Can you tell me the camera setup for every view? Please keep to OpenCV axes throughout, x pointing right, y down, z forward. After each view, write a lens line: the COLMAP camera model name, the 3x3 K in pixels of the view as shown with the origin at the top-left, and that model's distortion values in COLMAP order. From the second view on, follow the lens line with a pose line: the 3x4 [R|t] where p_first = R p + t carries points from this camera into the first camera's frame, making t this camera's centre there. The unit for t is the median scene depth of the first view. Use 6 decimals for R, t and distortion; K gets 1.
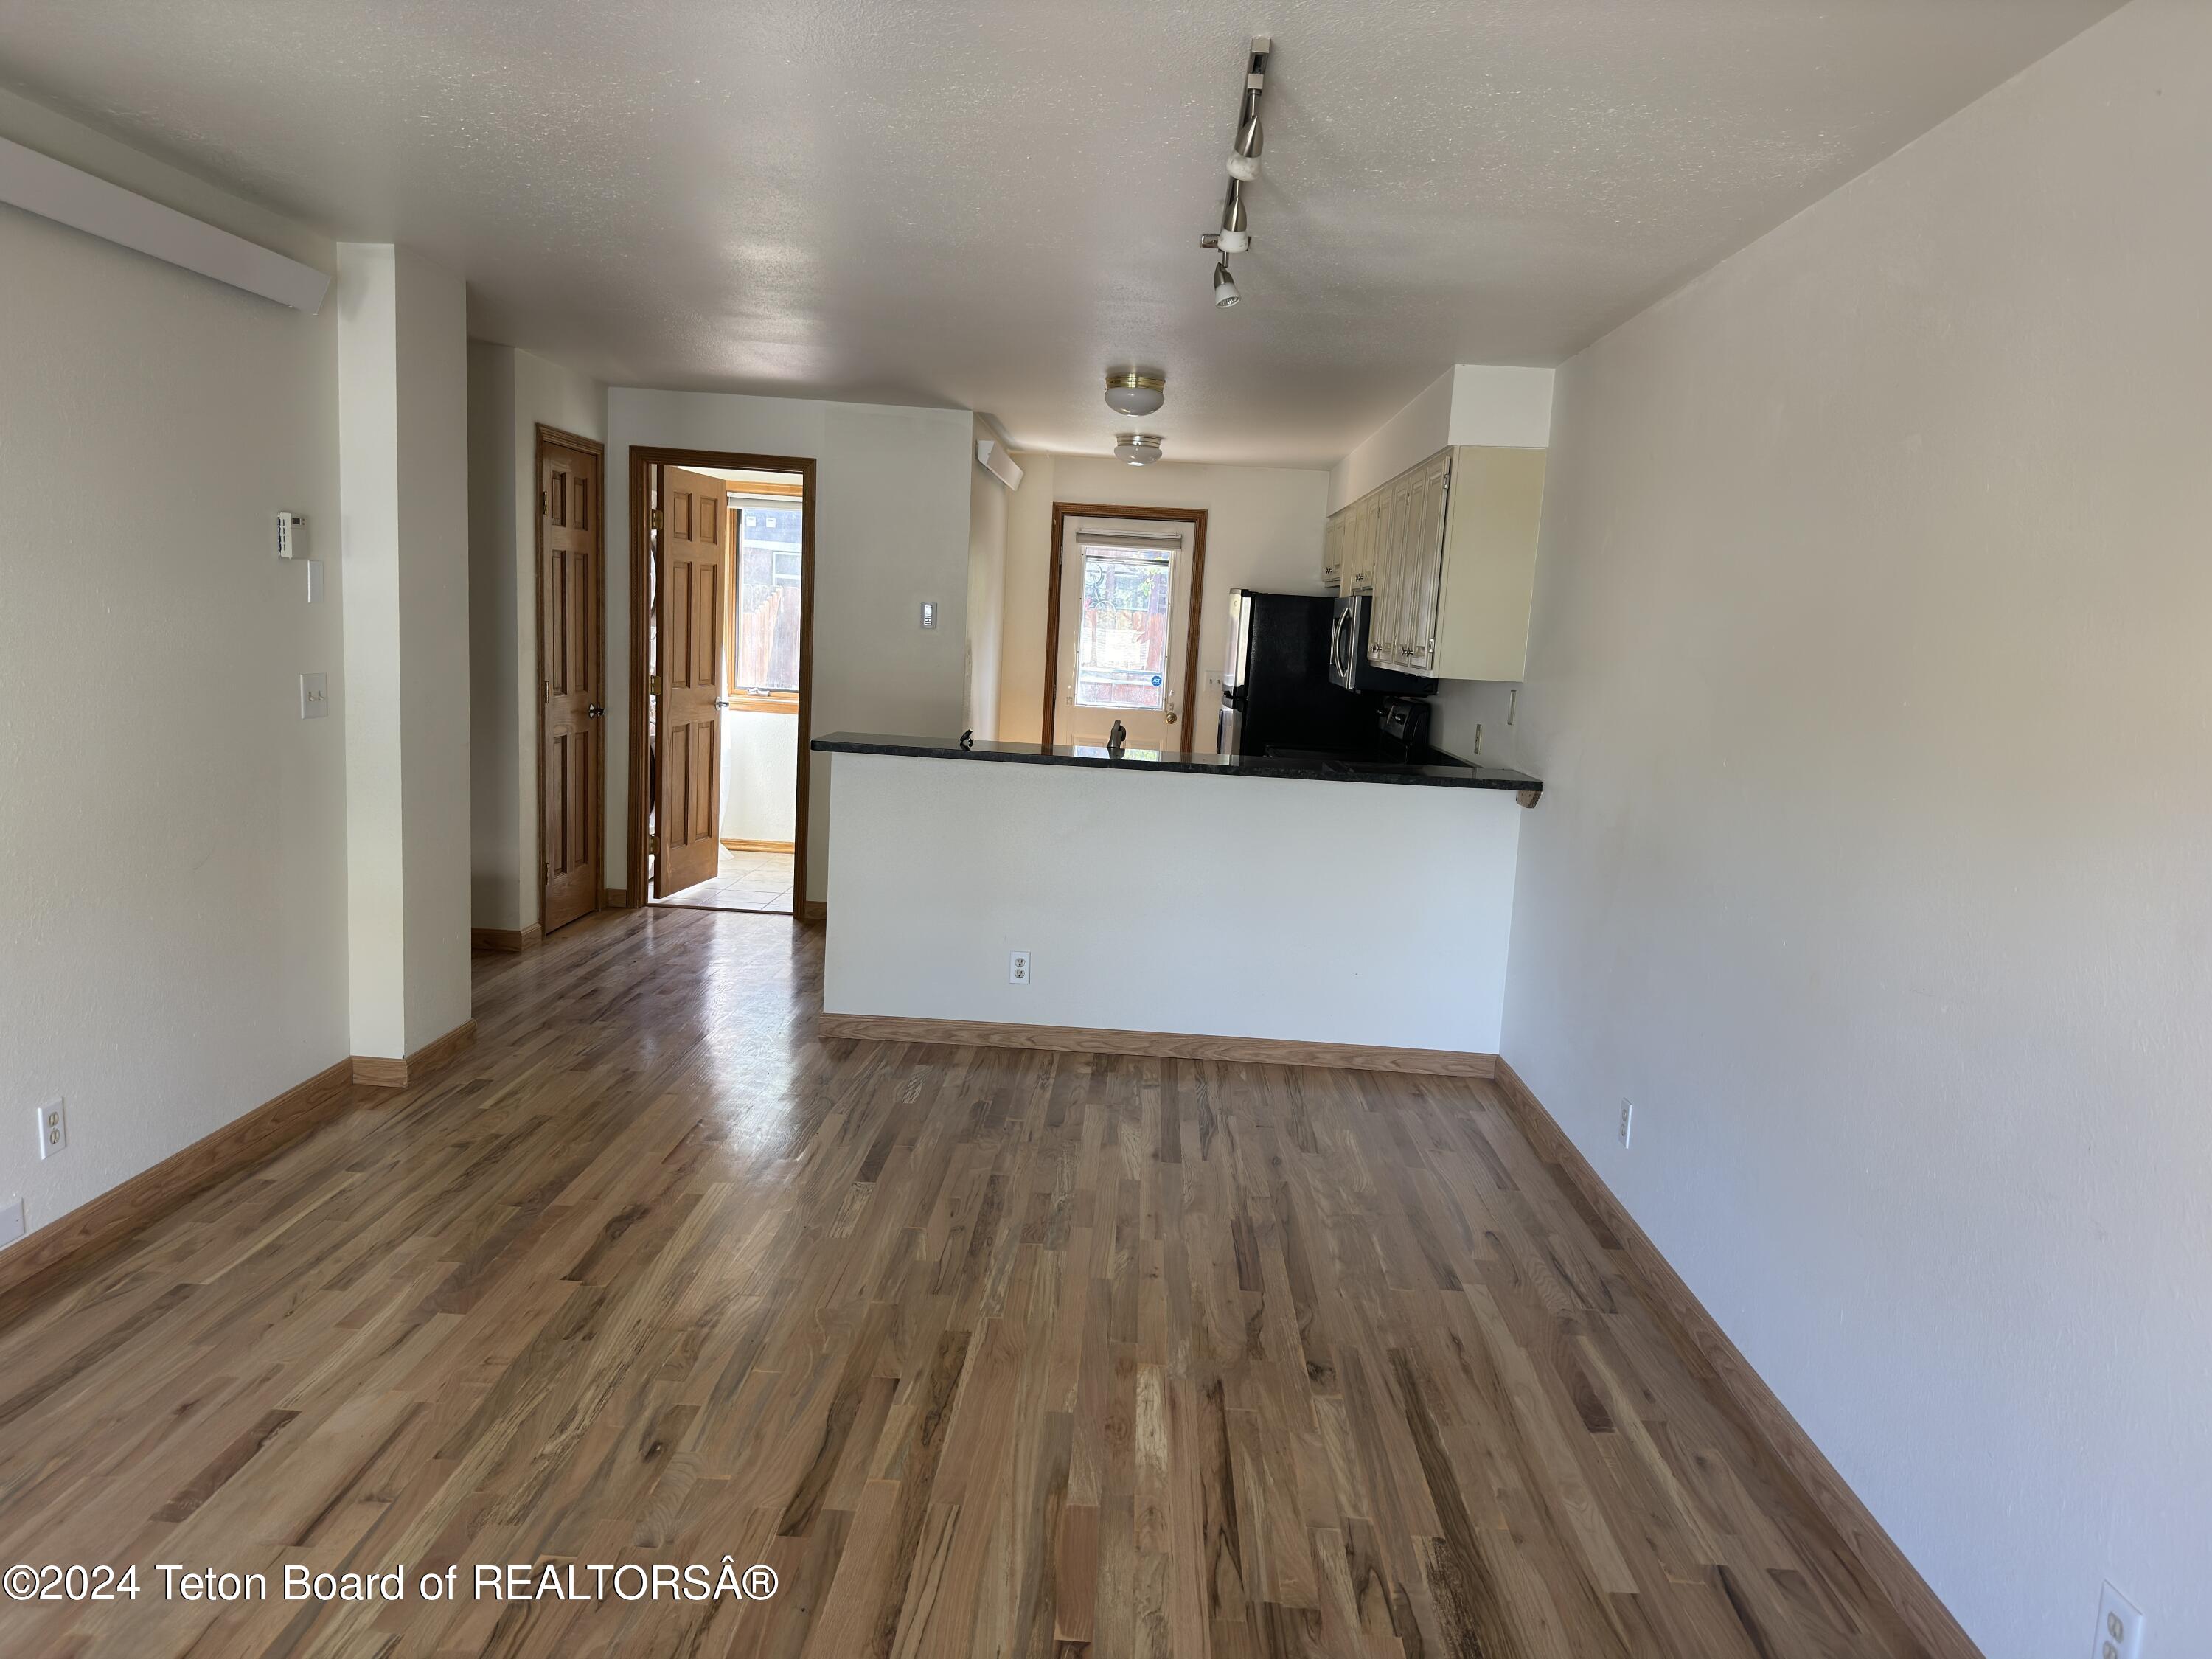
lens RADIAL K [[1531.6, 0, 1099.5], [0, 1531.6, 842.2], [0, 0, 1]] dist [0.093598, -0.003630]
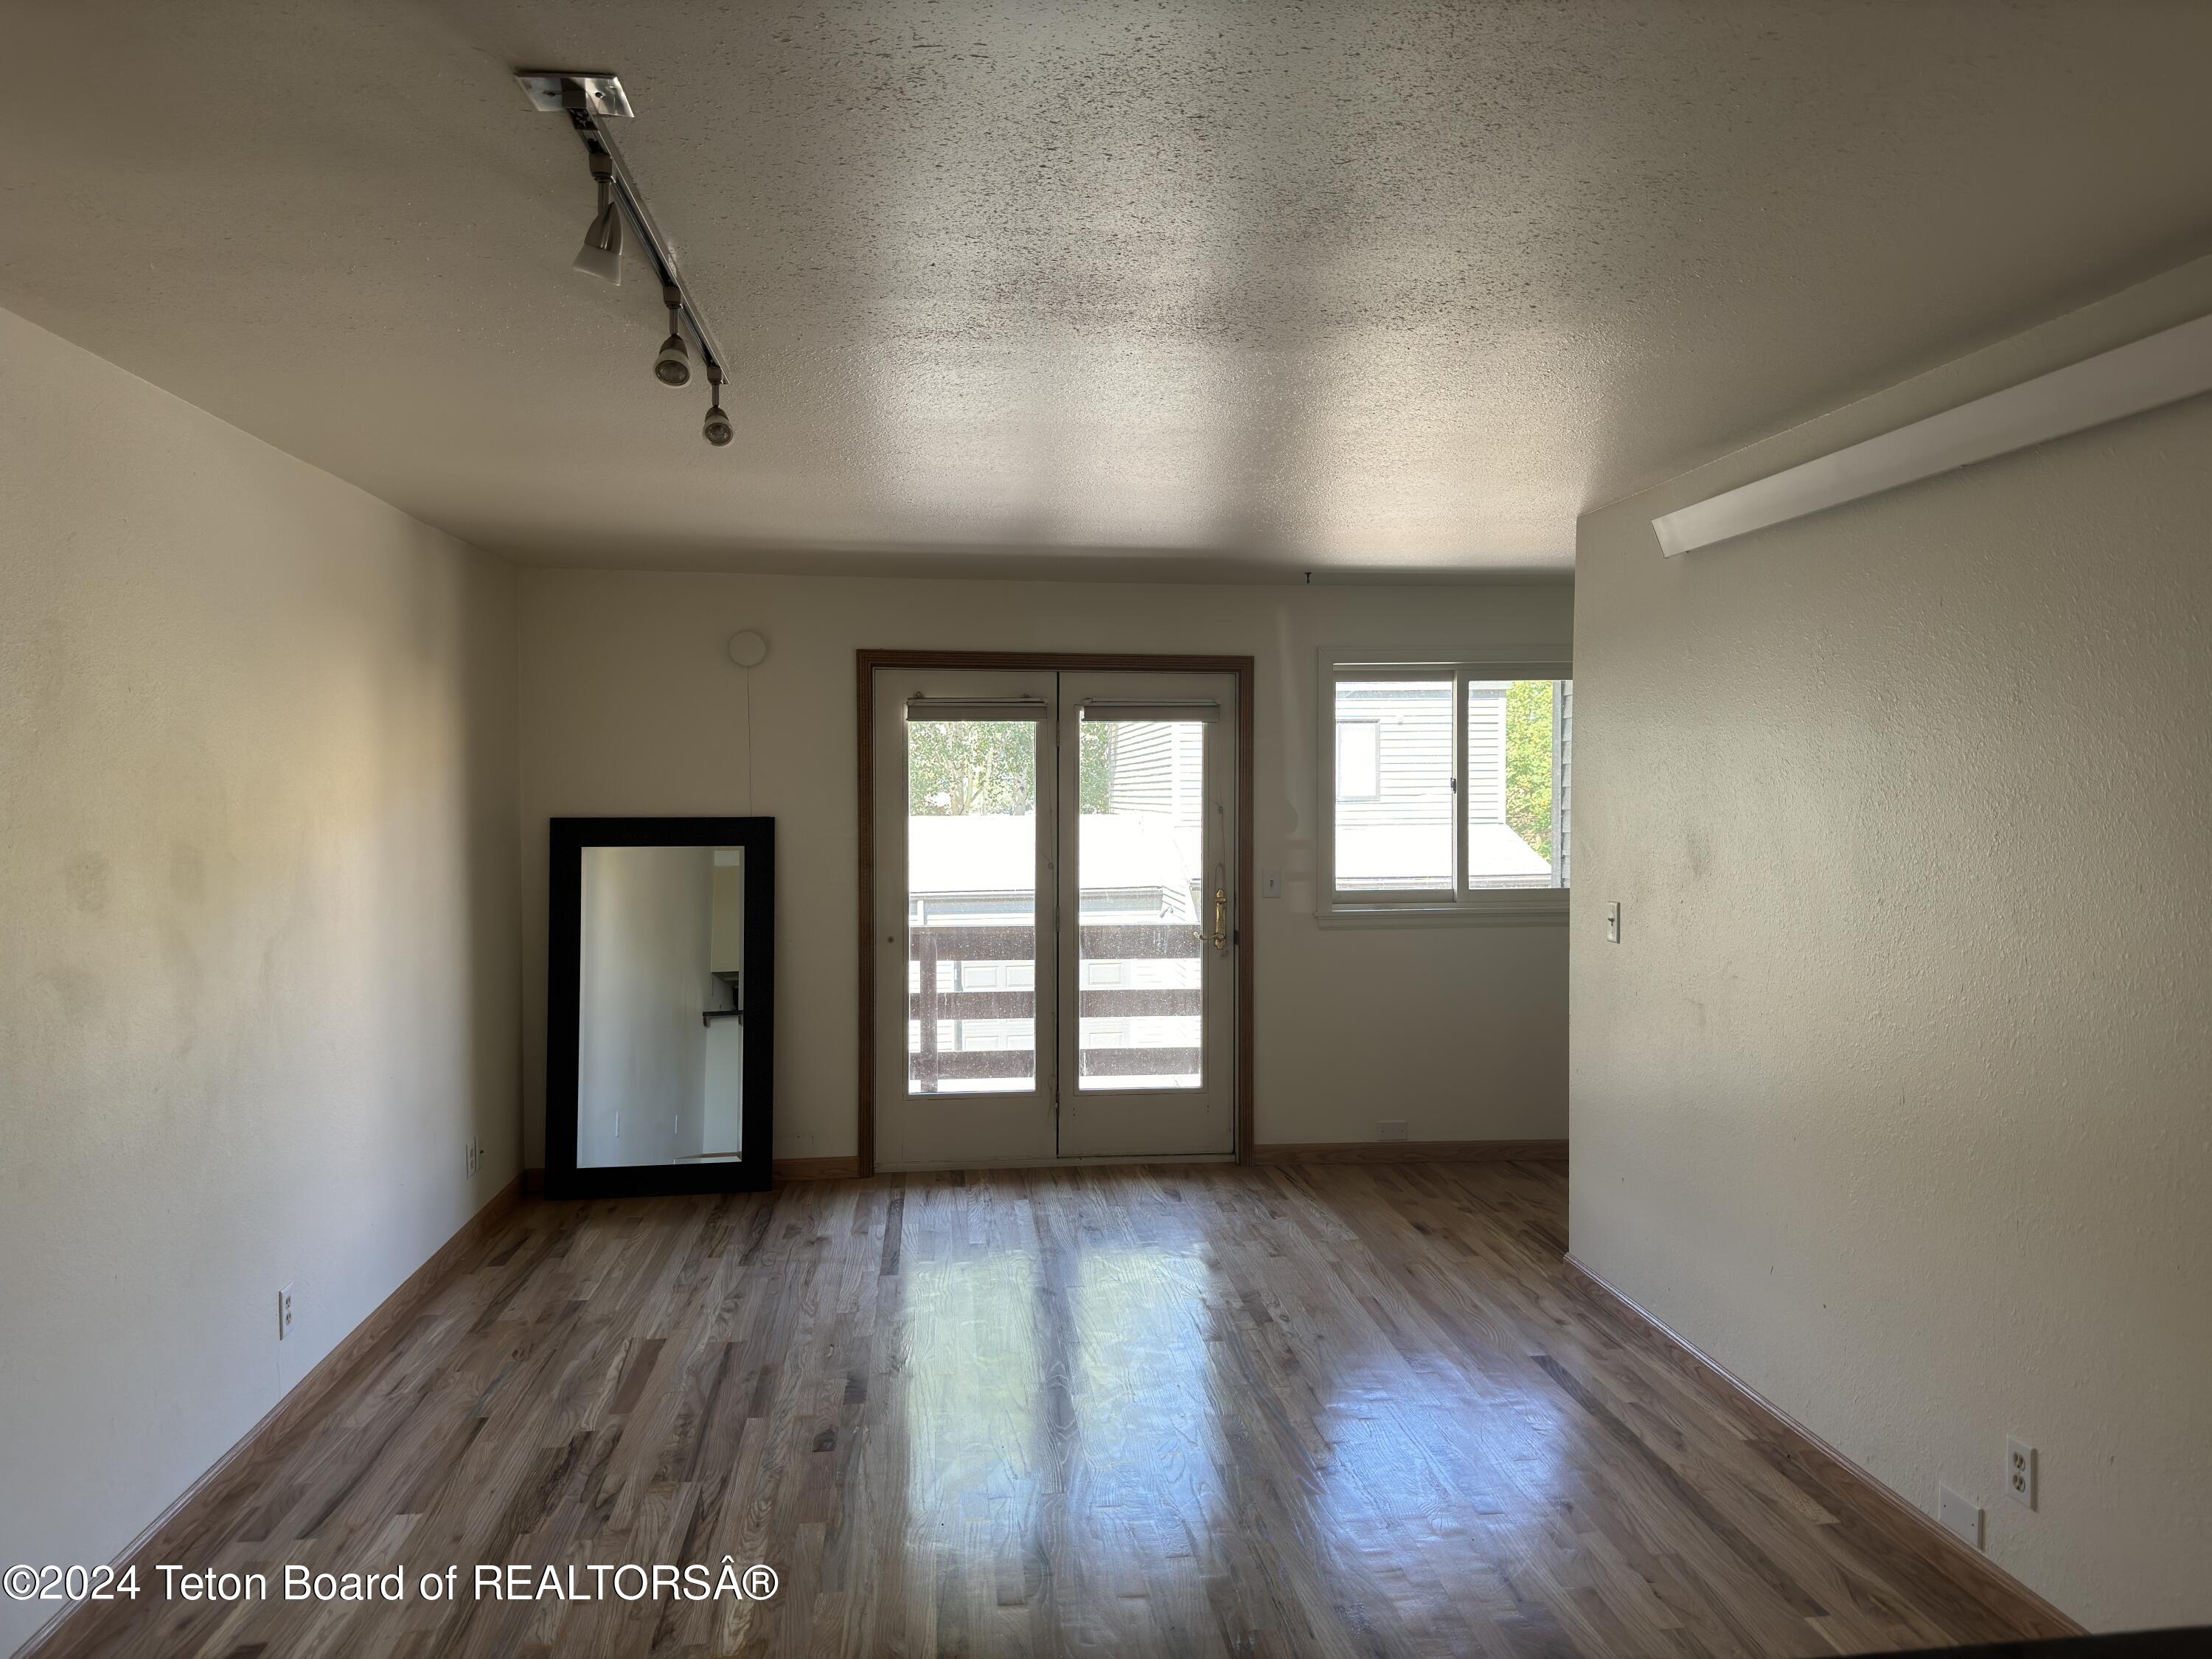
lens RADIAL K [[1531.6, 0, 1119.1], [0, 1531.6, 821.3], [0, 0, 1]] dist [0.093598, -0.003630]
pose [[-0.986086, -0.040820, -0.161143, -0.016428], [-0.065414, 0.986458, 0.150405, -0.204769], [0.152822, 0.158853, -0.975403, 1.316831]]
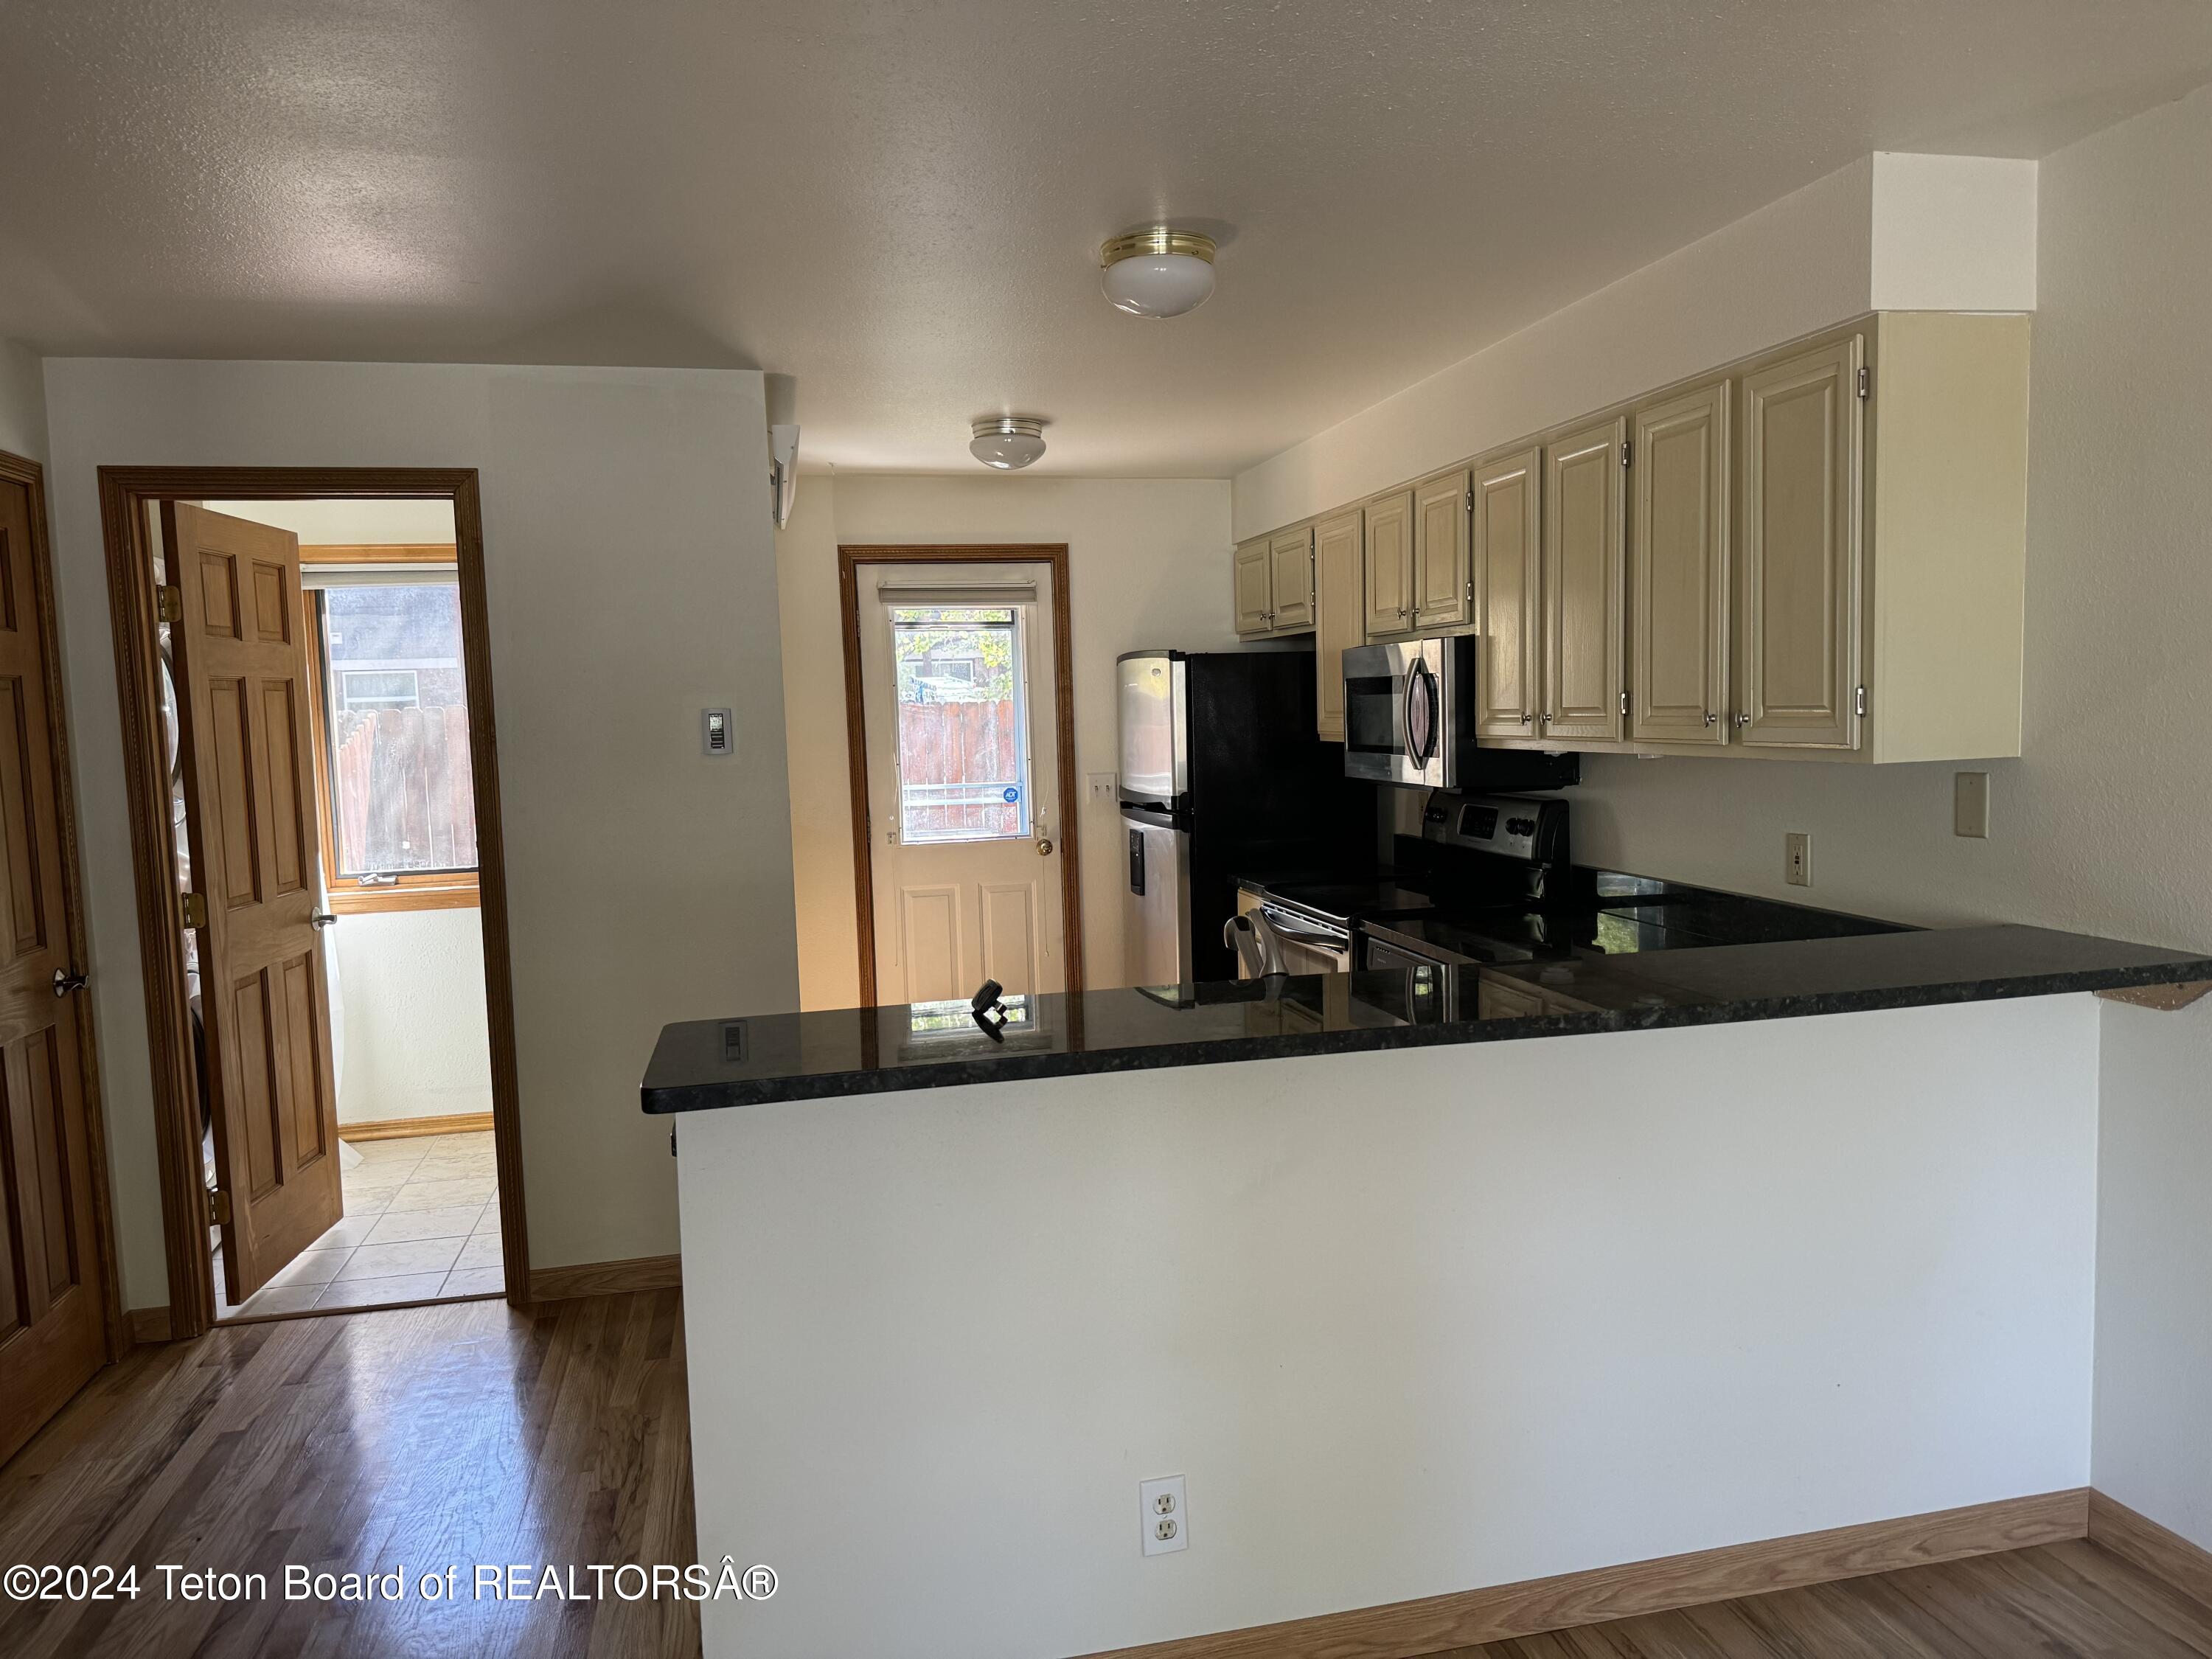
lens RADIAL K [[1565.2, 0, 1121.9], [0, 1565.2, 836.0], [0, 0, 1]] dist [0.030652, -0.050866]
pose [[0.964008, -0.107610, 0.243122, -0.105400], [0.121576, 0.991644, -0.043144, -0.063519], [-0.236448, 0.071150, 0.969036, 0.389459]]
